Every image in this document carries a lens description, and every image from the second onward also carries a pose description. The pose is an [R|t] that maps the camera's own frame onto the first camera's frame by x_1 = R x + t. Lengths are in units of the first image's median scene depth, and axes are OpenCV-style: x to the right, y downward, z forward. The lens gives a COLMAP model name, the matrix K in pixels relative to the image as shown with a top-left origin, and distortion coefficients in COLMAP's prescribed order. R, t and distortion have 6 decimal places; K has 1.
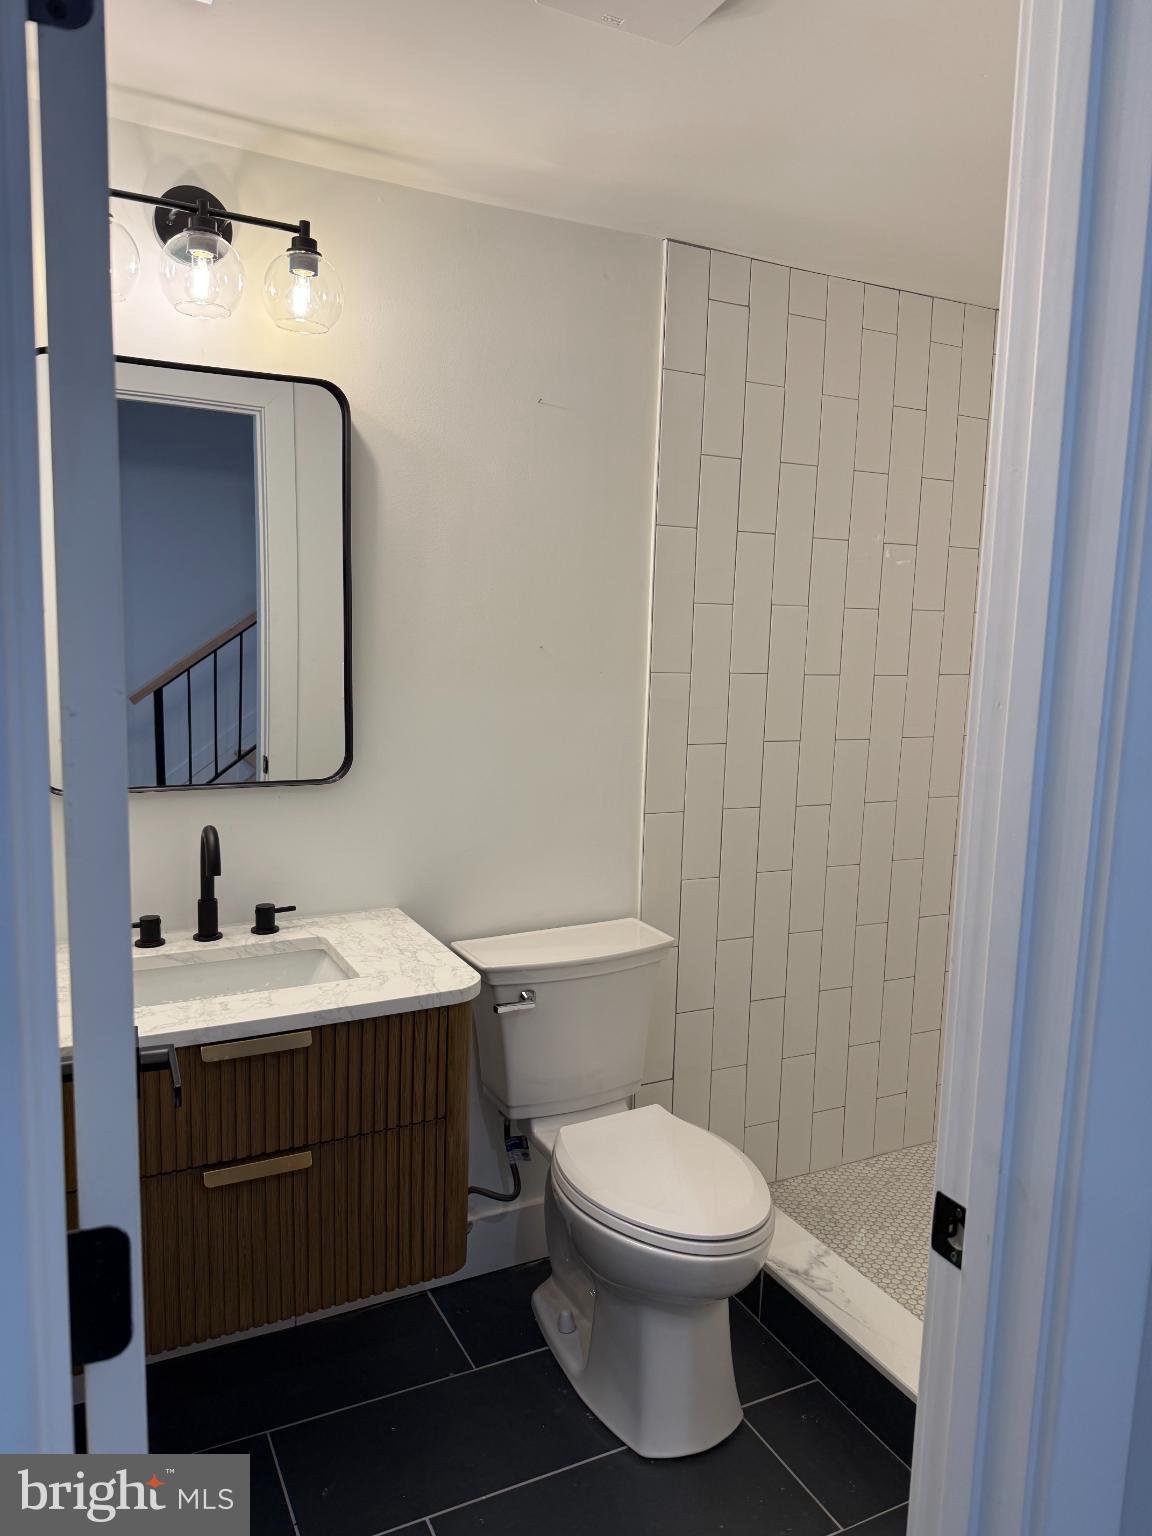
lens RADIAL K [[1074.3, 0, 576.0], [0, 1074.3, 768.0], [0, 0, 1]] dist [0.094602, -0.145739]
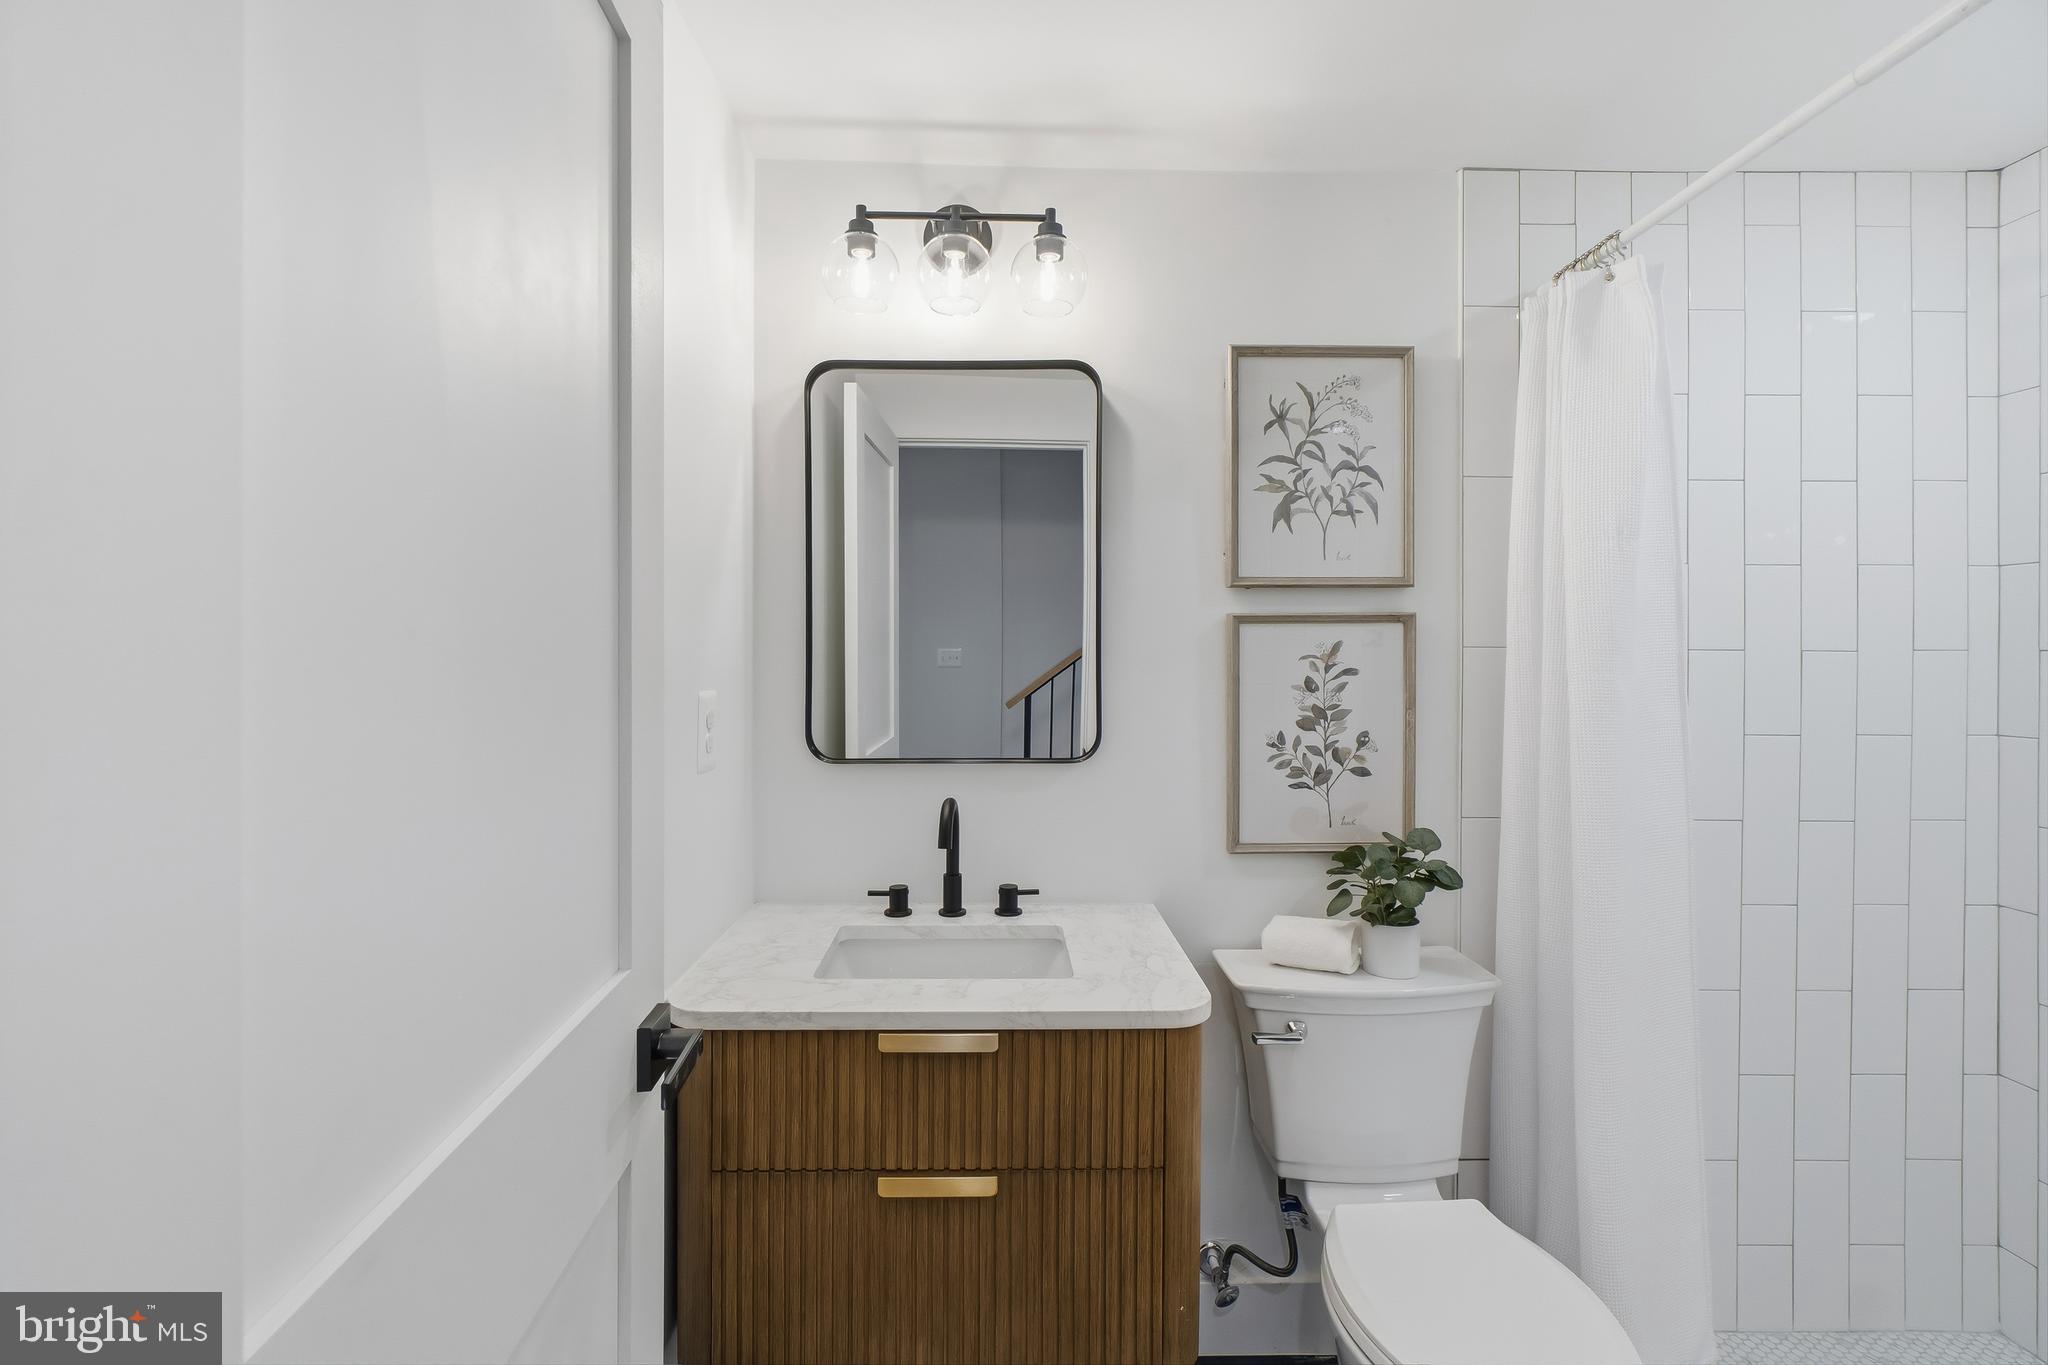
lens RADIAL K [[880.0, 0, 1023.9], [0, 880.0, 660.7], [0, 0, 1]] dist [-0.001799, 0.000547]
pose [[0.893922, -0.022368, -0.447664, 0.088424], [-0.040062, 0.990769, -0.129503, 0.030216], [0.446429, 0.133700, 0.884774, 0.299455]]
